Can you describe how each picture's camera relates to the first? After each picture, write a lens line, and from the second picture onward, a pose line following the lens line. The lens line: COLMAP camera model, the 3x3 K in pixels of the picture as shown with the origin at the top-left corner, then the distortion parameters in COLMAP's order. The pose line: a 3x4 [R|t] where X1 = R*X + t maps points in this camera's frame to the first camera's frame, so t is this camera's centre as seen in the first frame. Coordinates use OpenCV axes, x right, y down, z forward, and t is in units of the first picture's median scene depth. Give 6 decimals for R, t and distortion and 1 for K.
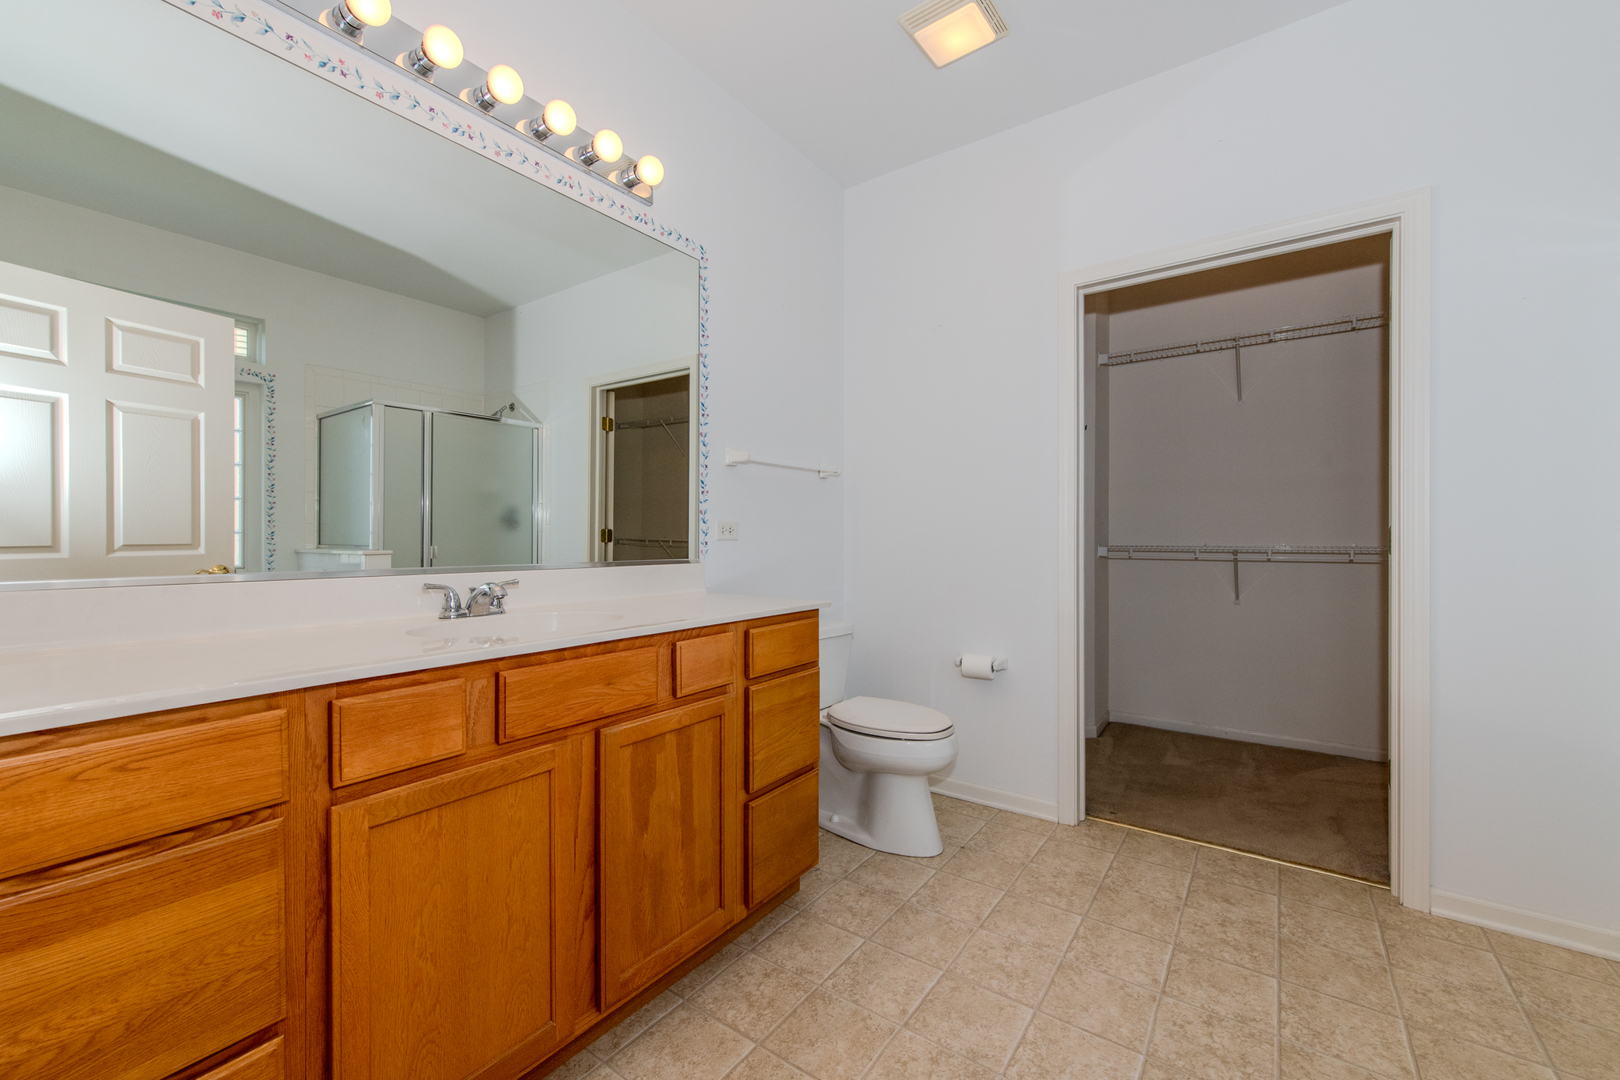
lens RADIAL K [[676.6, 0, 818.7], [0, 676.6, 529.7], [0, 0, 1]] dist [0.009616, -0.001885]
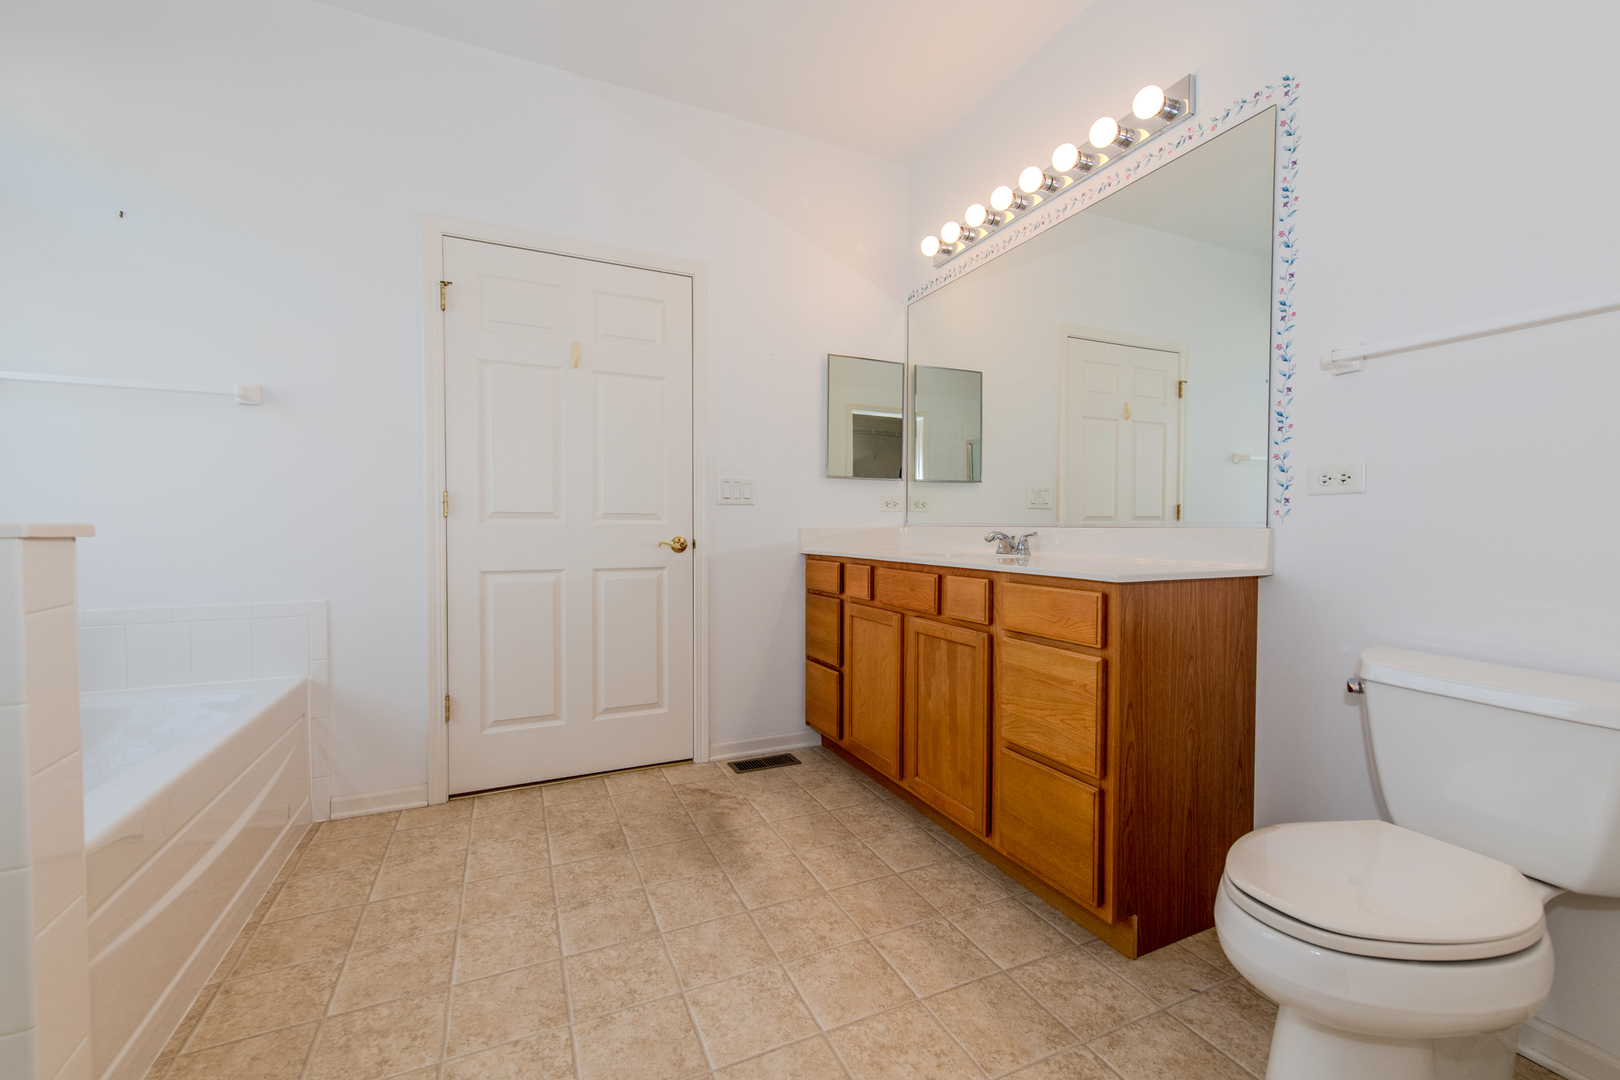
lens RADIAL K [[676.6, 0, 814.8], [0, 676.6, 545.7], [0, 0, 1]] dist [0.009616, -0.001885]
pose [[-0.524120, 0.016450, -0.851486, 1.027850], [0.001395, 0.999829, 0.018457, 0.079736], [0.851644, 0.008486, -0.524053, 1.427127]]
